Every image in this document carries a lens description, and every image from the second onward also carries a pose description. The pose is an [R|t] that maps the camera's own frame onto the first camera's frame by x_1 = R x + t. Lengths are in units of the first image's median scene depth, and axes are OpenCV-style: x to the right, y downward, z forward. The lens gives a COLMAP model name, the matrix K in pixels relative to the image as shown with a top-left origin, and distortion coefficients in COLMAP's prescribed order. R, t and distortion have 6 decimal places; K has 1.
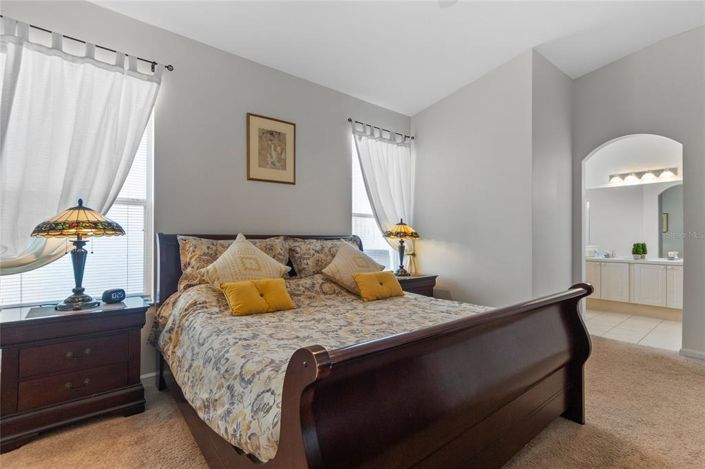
lens RADIAL K [[324.1, 0, 364.5], [0, 324.1, 238.5], [0, 0, 1]] dist [-0.002052, 0.002348]
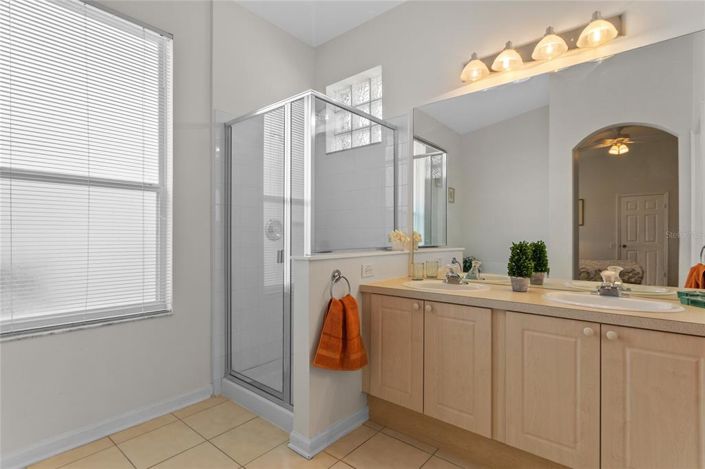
lens RADIAL K [[351.8, 0, 355.9], [0, 351.8, 236.5], [0, 0, 1]] dist [-0.004288, -0.001055]
pose [[0.983129, 0.001966, 0.182903, 0.375449], [-0.003037, 0.999980, 0.005574, 0.003833], [-0.182888, -0.006035, 0.983115, 0.416411]]
